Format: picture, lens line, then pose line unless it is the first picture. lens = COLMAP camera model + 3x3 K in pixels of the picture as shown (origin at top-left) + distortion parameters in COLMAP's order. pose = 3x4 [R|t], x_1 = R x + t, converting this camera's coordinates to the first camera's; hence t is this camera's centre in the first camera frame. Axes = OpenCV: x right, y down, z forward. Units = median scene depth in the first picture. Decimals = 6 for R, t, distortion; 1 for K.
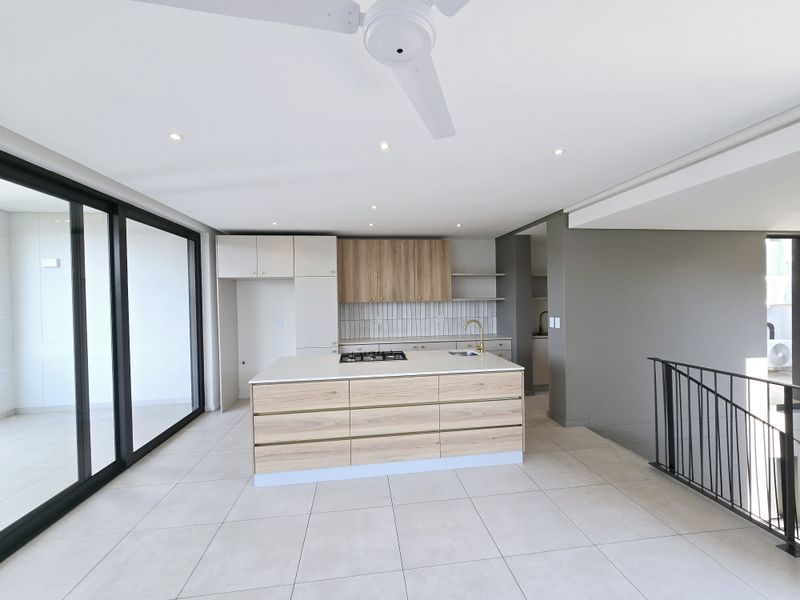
lens RADIAL K [[330.2, 0, 404.5], [0, 330.2, 301.6], [0, 0, 1]] dist [-0.000036, 0.000413]
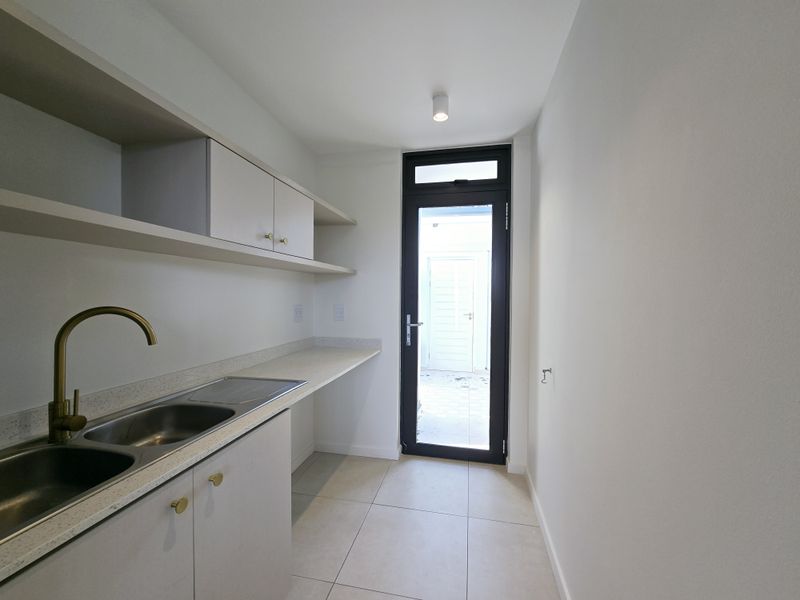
lens RADIAL K [[330.2, 0, 404.5], [0, 330.2, 301.6], [0, 0, 1]] dist [-0.000036, 0.000413]
pose [[0.331946, 0.001949, 0.943297, 0.370355], [-0.002481, 0.999996, -0.001193, 0.030106], [-0.943295, -0.001945, 0.331949, 0.924863]]
